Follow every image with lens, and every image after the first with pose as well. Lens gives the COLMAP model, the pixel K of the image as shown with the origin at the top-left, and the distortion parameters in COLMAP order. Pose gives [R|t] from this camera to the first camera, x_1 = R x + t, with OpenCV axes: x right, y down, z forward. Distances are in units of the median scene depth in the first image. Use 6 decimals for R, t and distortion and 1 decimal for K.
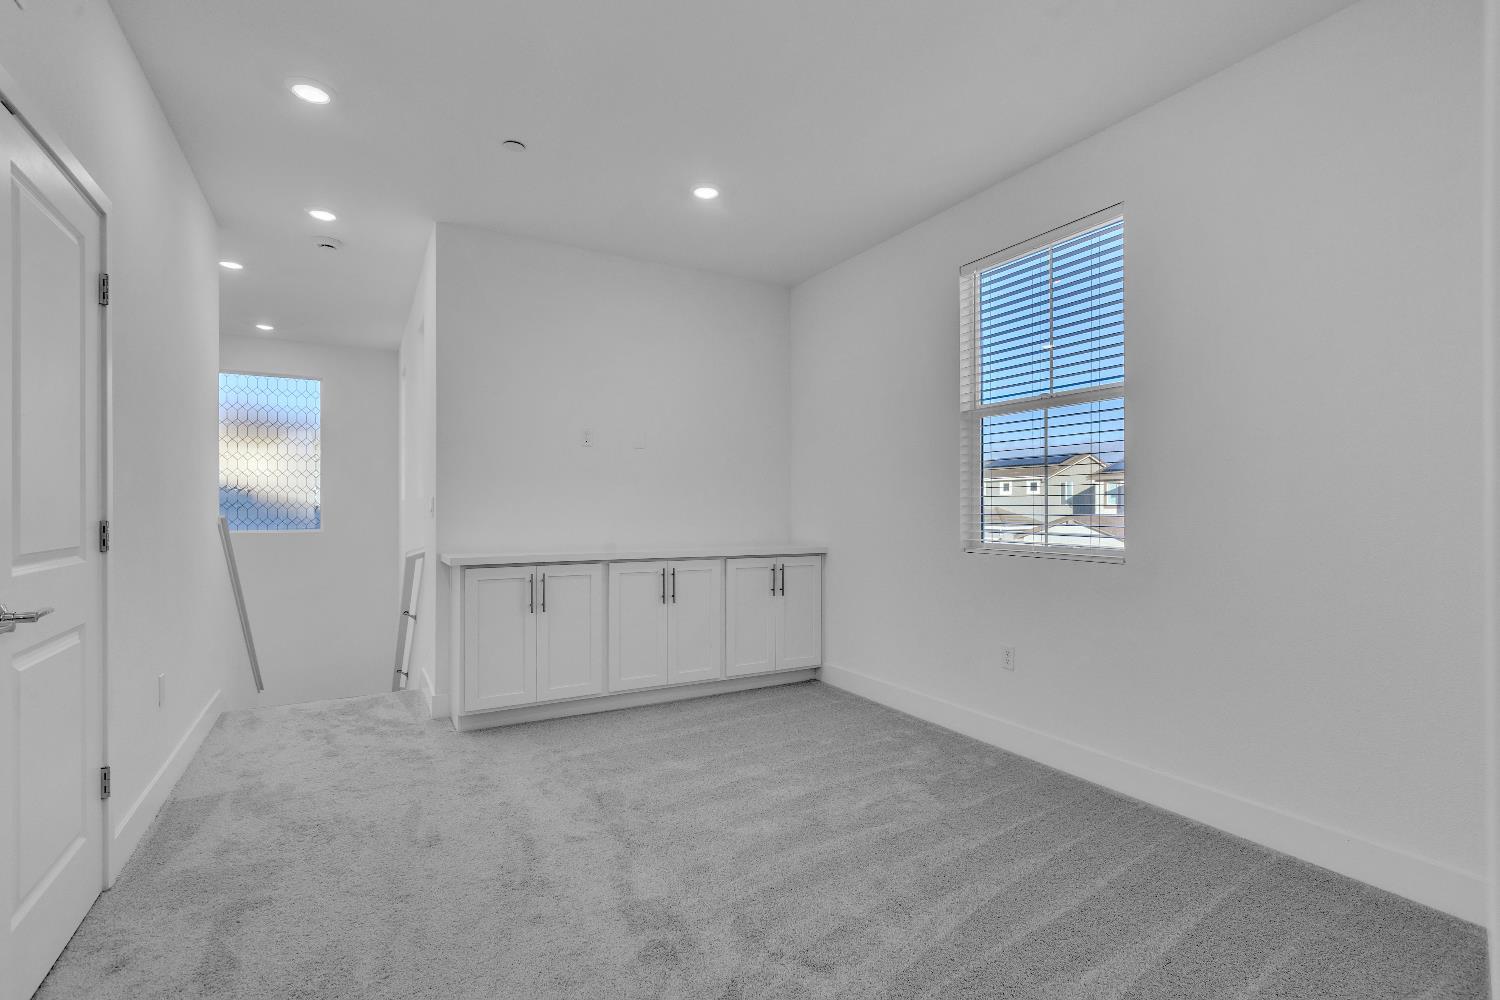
lens RADIAL K [[690.1, 0, 752.4], [0, 690.1, 503.9], [0, 0, 1]] dist [0.003966, 0.000423]
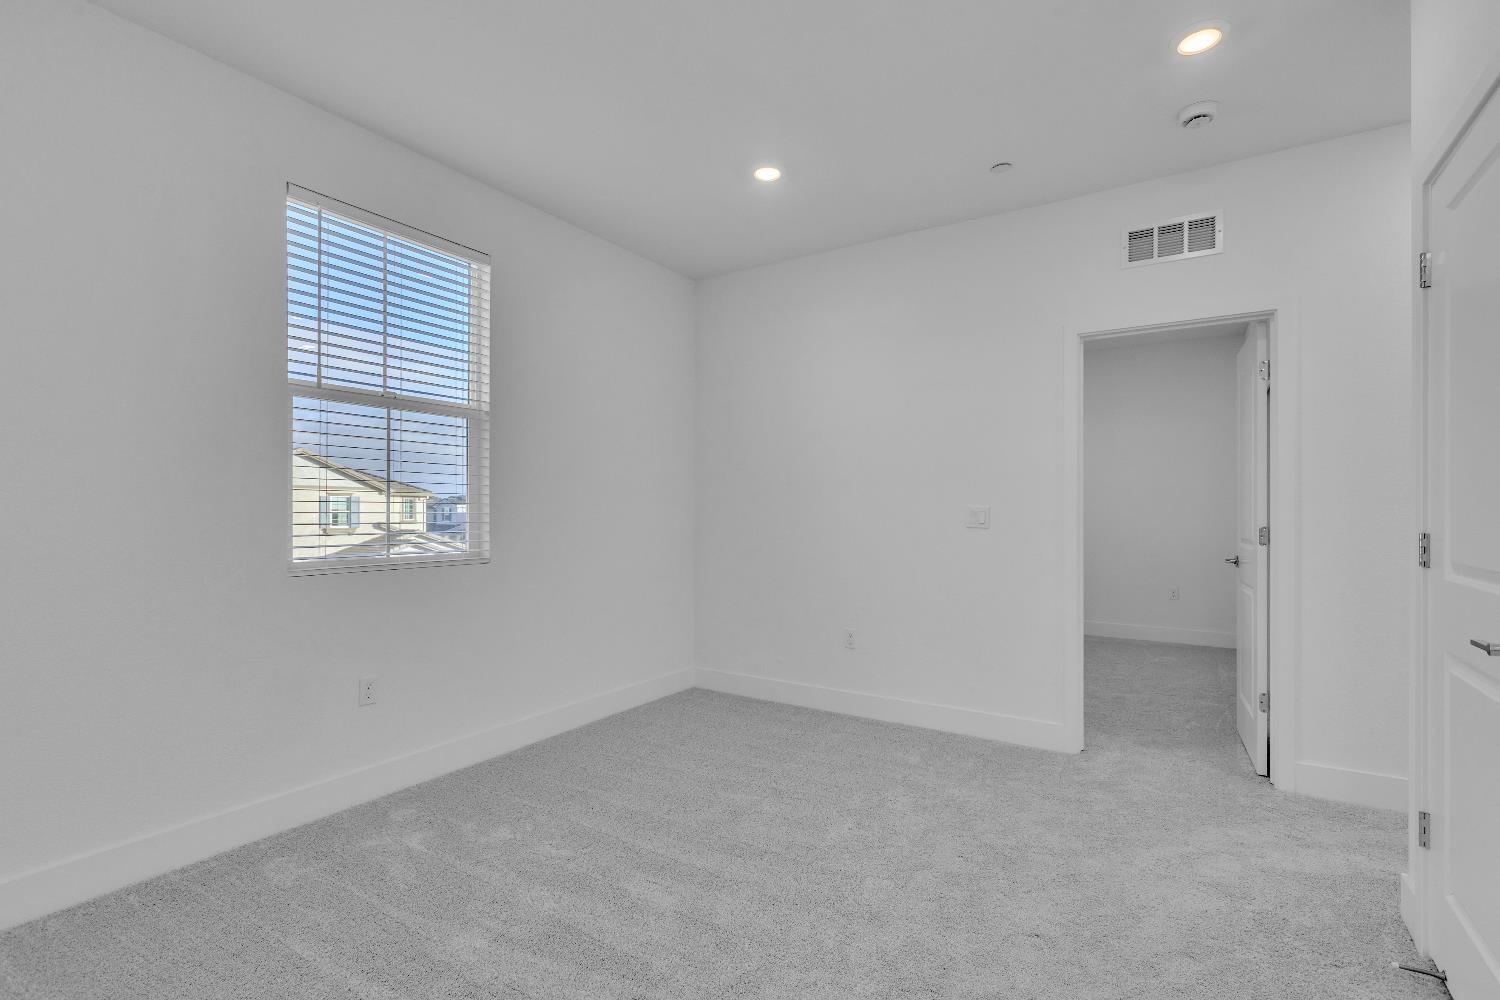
lens RADIAL K [[690.1, 0, 752.4], [0, 690.1, 503.9], [0, 0, 1]] dist [0.003966, 0.000423]
pose [[-0.460612, 0.016212, 0.887454, -0.626583], [0.001748, 0.999848, -0.017358, 0.007119], [-0.887600, -0.006444, -0.460570, 1.000773]]
